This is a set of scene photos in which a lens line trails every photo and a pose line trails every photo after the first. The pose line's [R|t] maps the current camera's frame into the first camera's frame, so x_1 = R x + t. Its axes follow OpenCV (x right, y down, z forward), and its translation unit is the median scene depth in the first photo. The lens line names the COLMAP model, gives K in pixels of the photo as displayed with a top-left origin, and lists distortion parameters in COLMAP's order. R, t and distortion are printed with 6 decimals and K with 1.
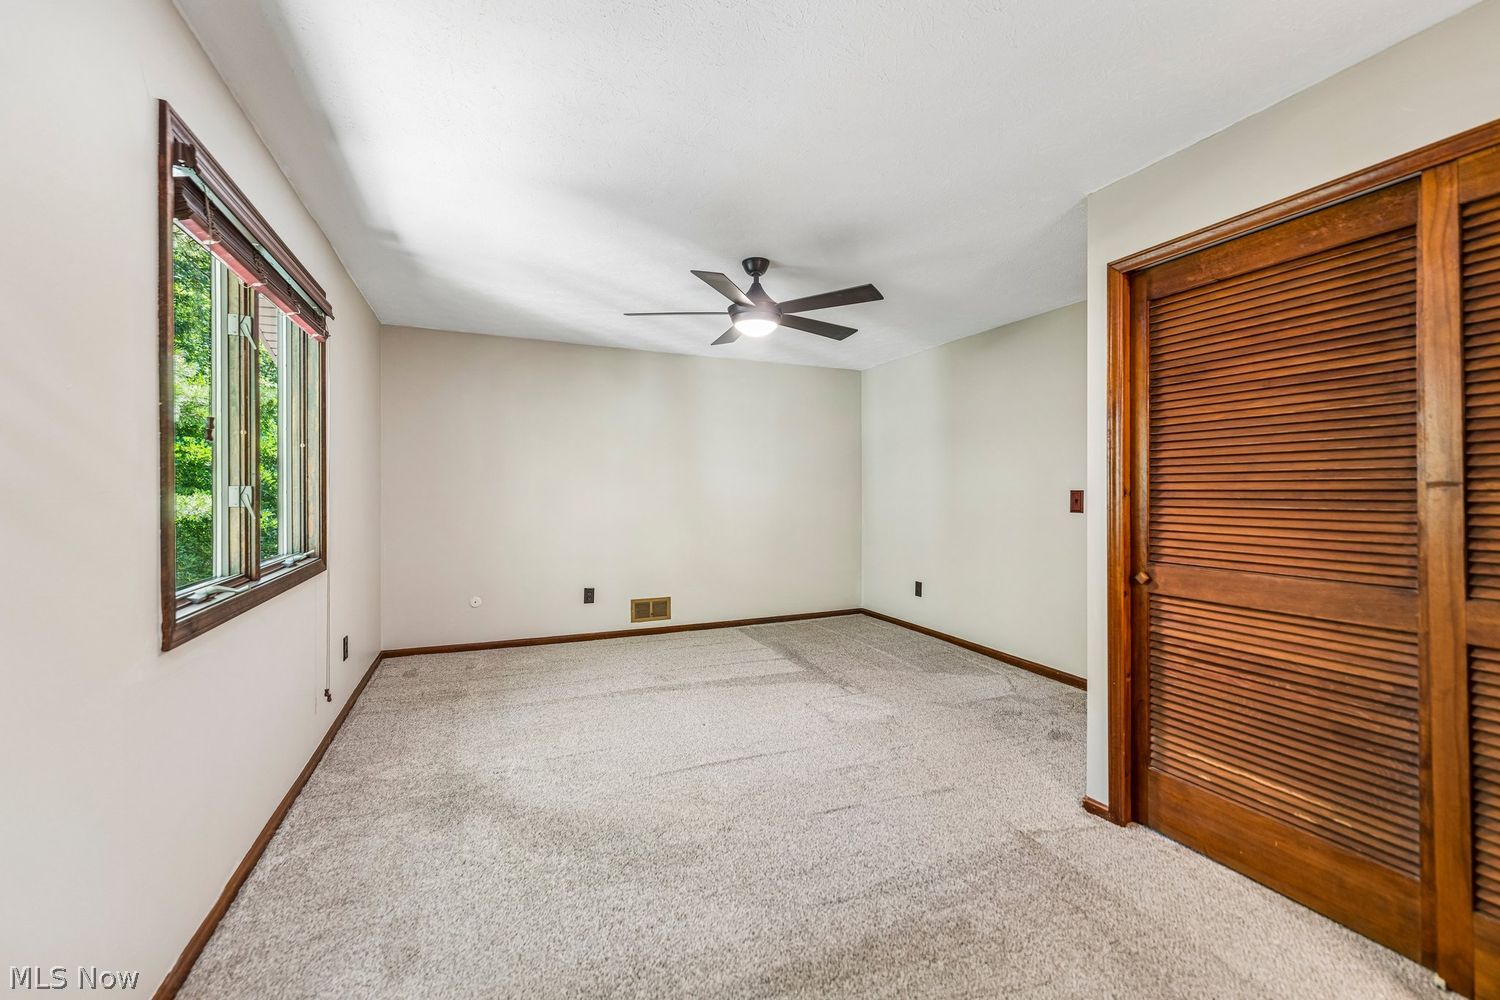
lens RADIAL K [[600.5, 0, 753.0], [0, 600.5, 496.4], [0, 0, 1]] dist [0.000681, 0.000022]
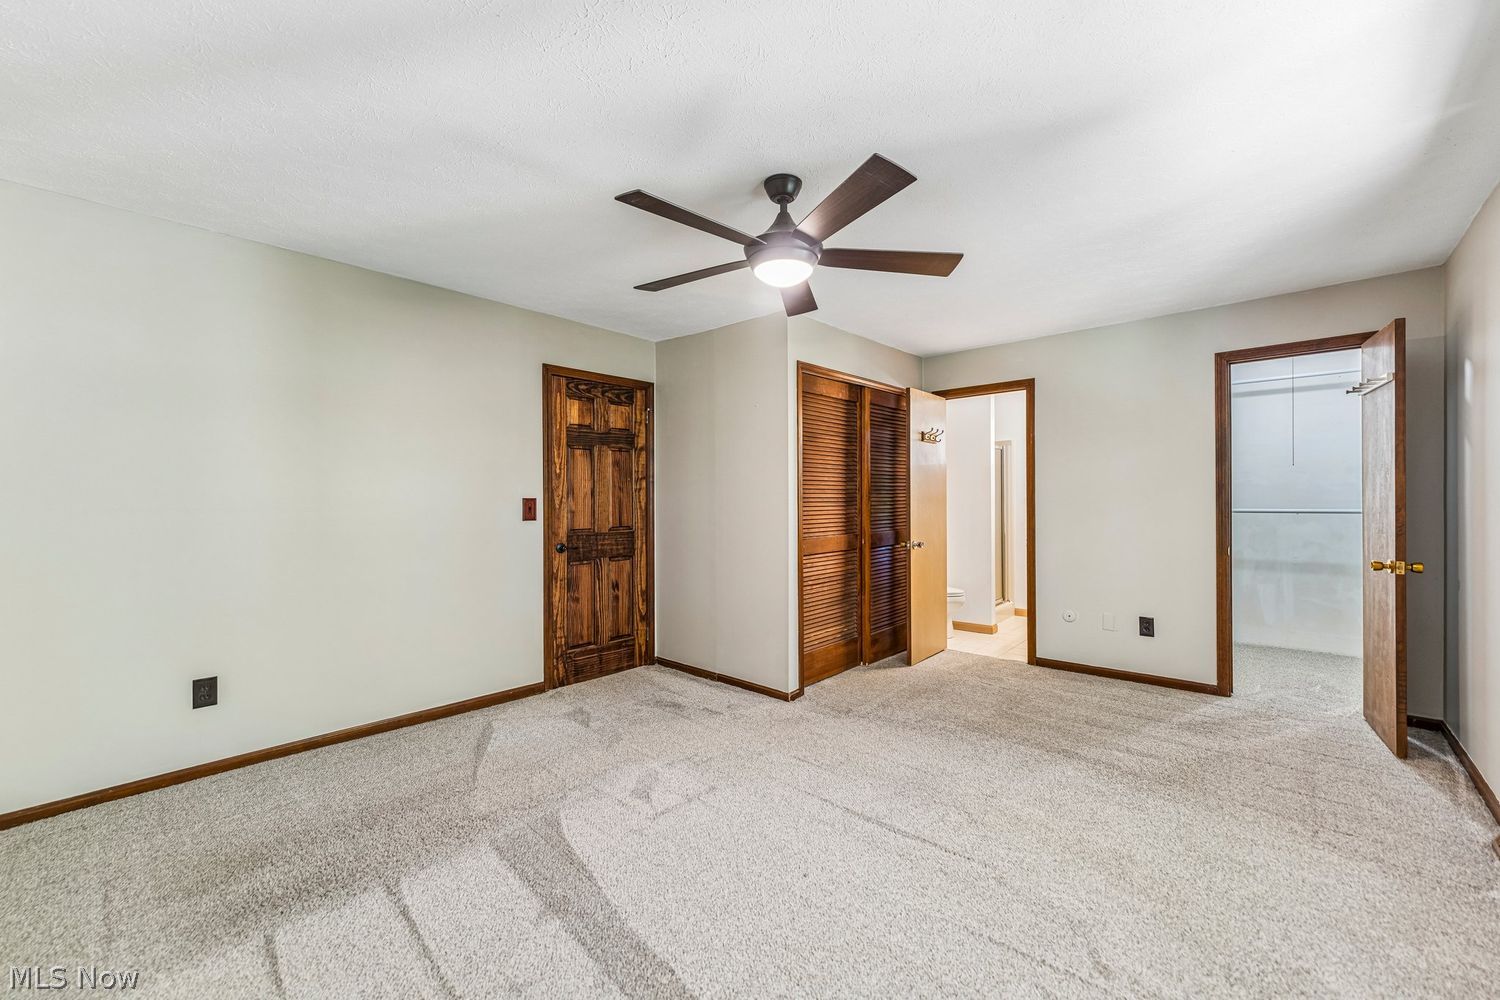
lens RADIAL K [[600.5, 0, 753.0], [0, 600.5, 496.4], [0, 0, 1]] dist [0.000681, 0.000022]
pose [[-0.412479, 0.005413, 0.910951, -0.699036], [0.011250, 0.999936, -0.000847, -0.010161], [-0.910898, 0.009899, -0.412513, 1.455044]]
